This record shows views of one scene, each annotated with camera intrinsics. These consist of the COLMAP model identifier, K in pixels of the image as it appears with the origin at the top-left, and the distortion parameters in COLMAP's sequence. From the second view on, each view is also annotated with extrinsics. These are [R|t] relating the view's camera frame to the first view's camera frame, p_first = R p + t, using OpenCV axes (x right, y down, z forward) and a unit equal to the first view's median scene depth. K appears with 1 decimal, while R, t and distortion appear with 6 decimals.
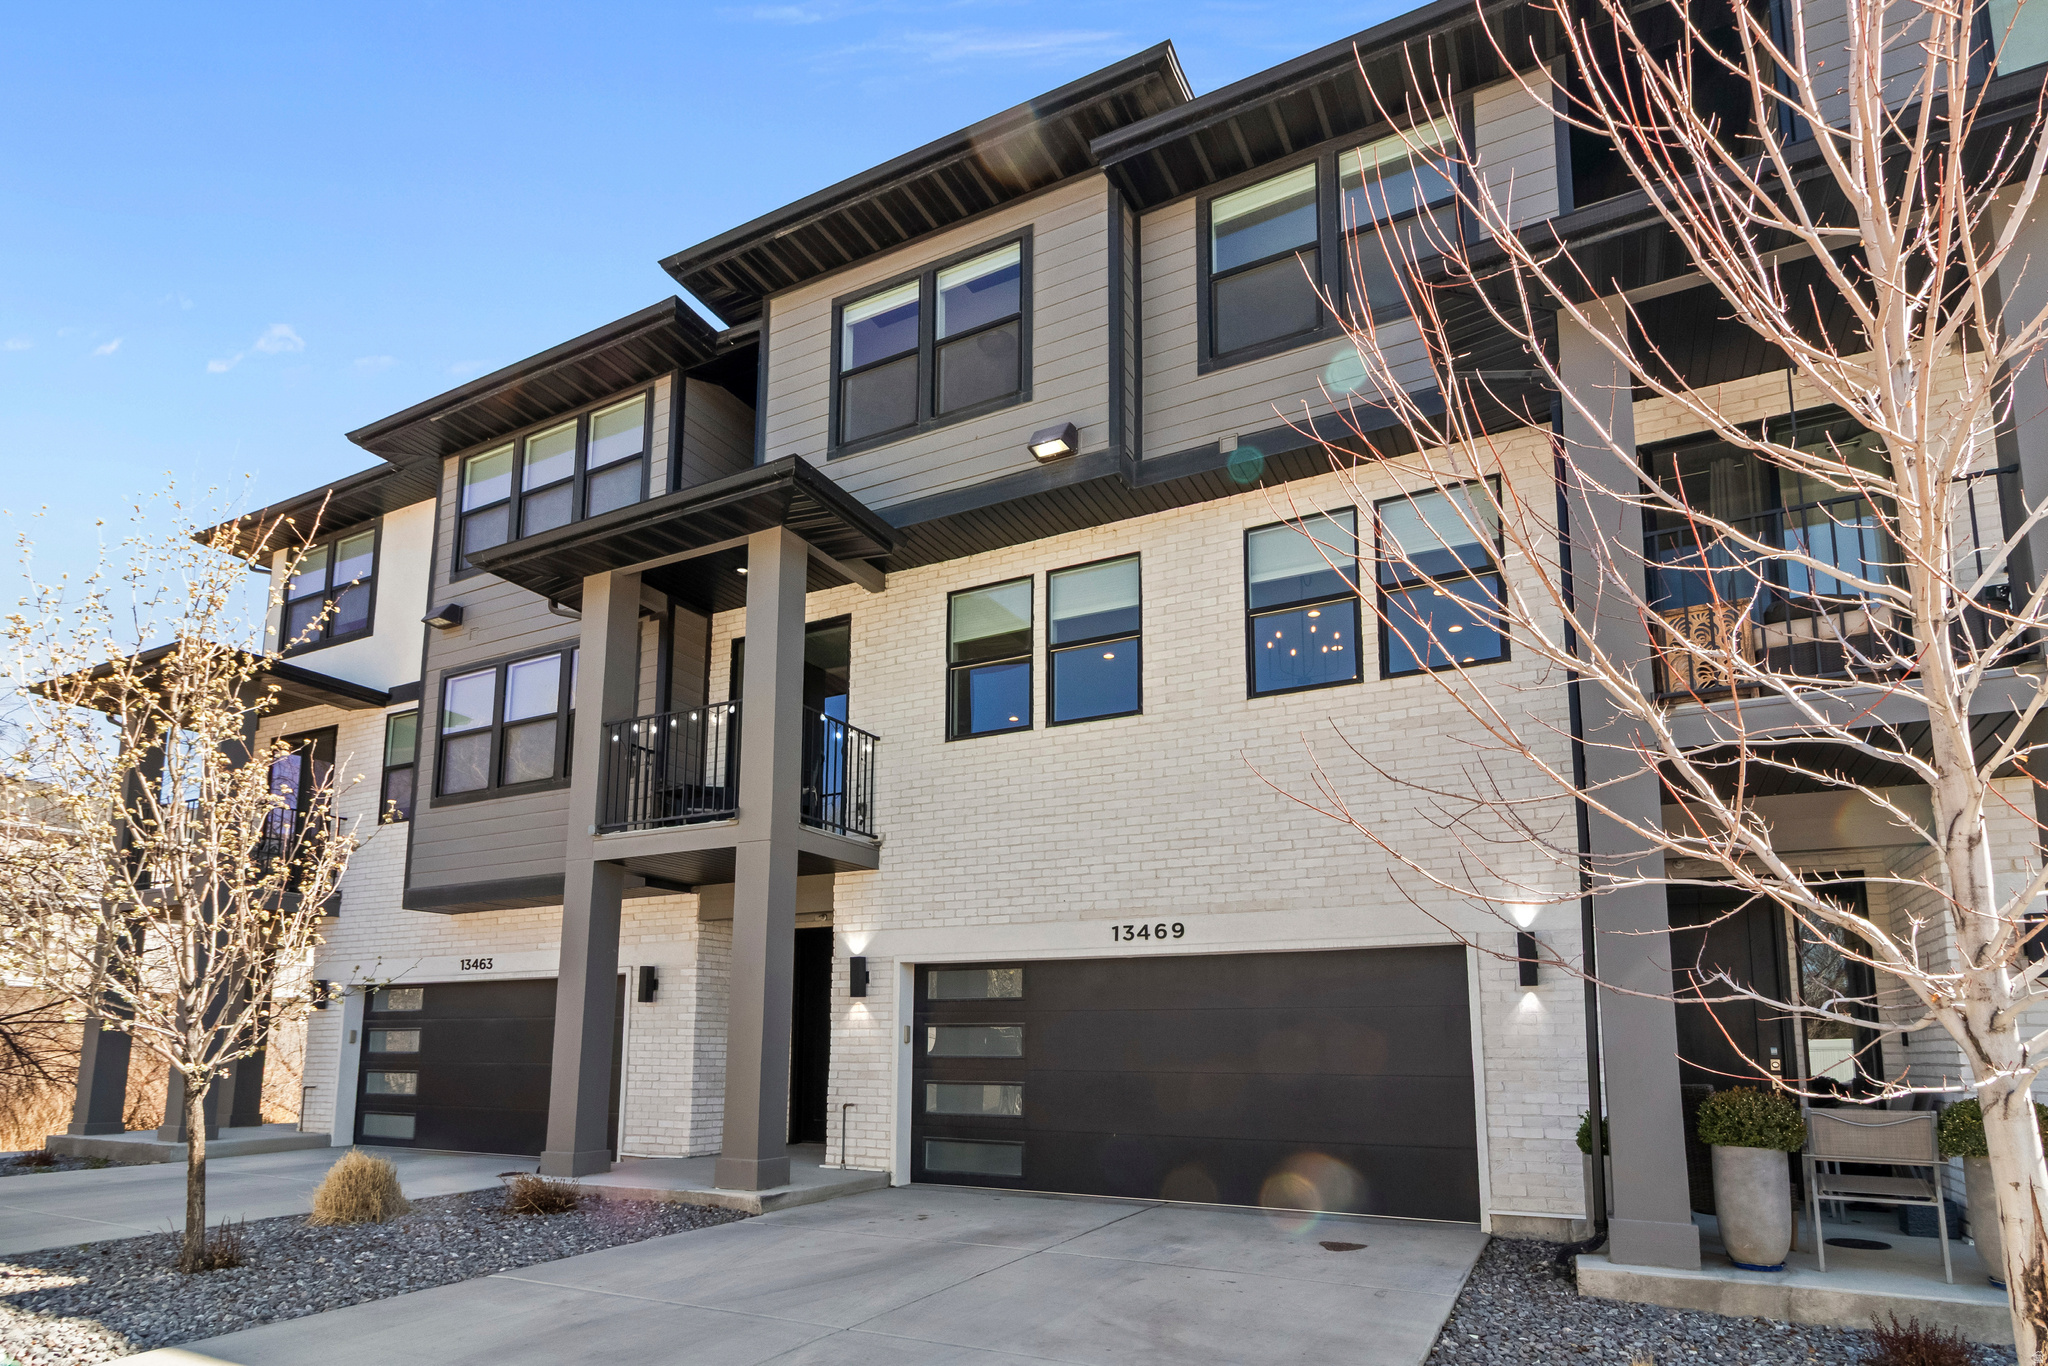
lens RADIAL K [[1006.6, 0, 1045.8], [0, 1006.6, 823.7], [0, 0, 1]] dist [0.001253, 0.000975]
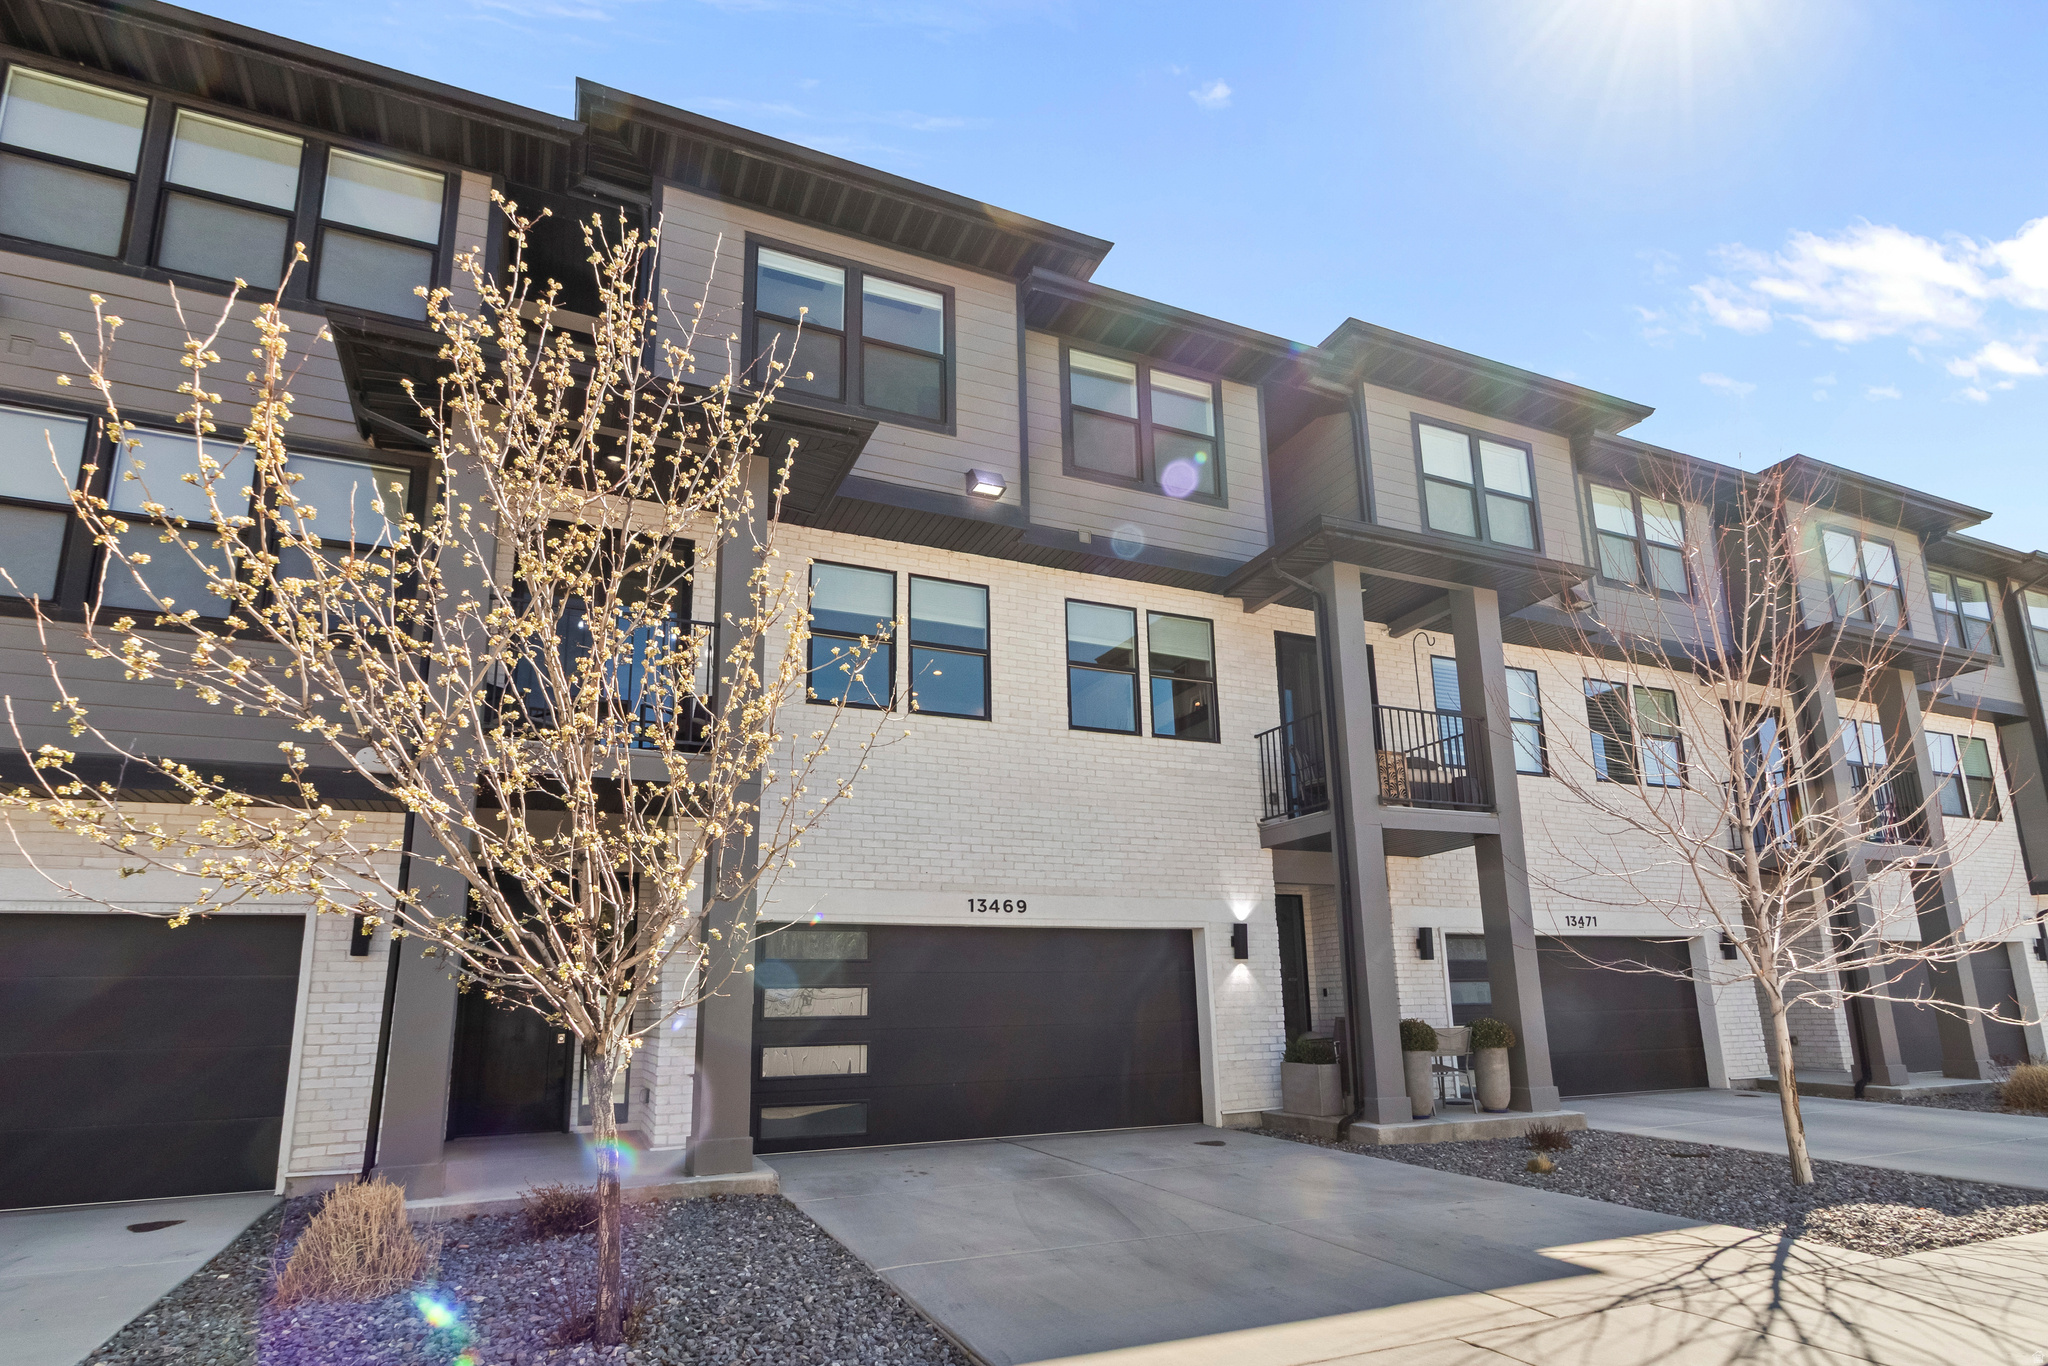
lens RADIAL K [[970.4, 0, 1011.8], [0, 970.4, 700.9], [0, 0, 1]] dist [0.002673, -0.001219]
pose [[0.669123, 0.207355, 0.713637, -0.711101], [-0.143333, 0.978264, -0.149853, 0.037047], [-0.729198, -0.002018, 0.684300, 0.186329]]
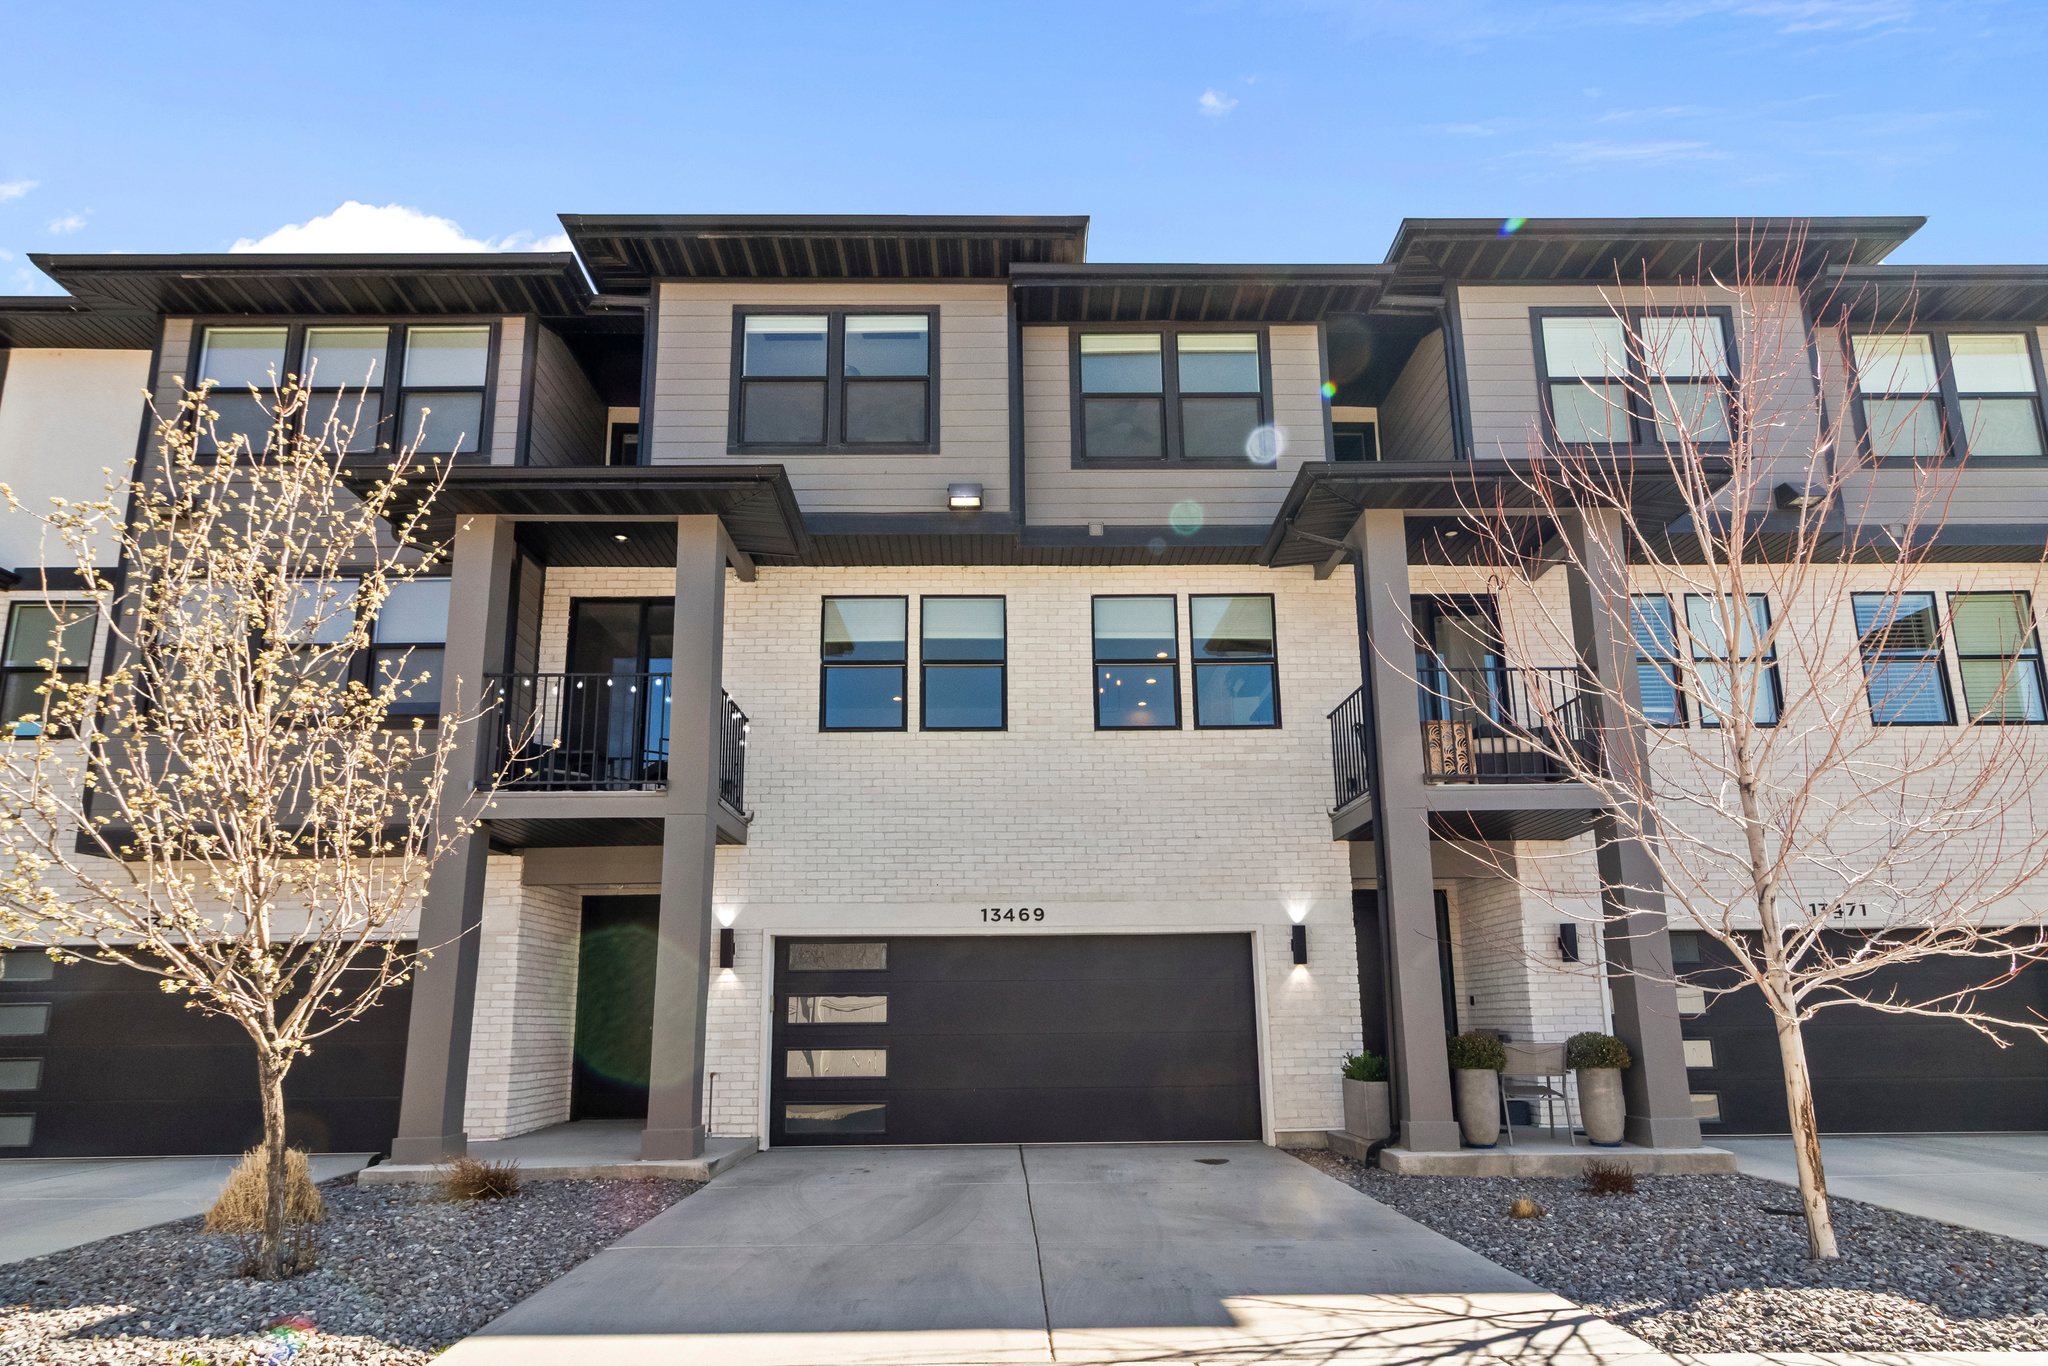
lens RADIAL K [[970.4, 0, 1002.0], [0, 970.4, 736.8], [0, 0, 1]] dist [0.002673, -0.001219]
pose [[0.894364, 0.110831, 0.433394, -0.405103], [-0.083051, 0.993118, -0.082581, -0.005855], [-0.439564, 0.037864, 0.897413, -0.034827]]
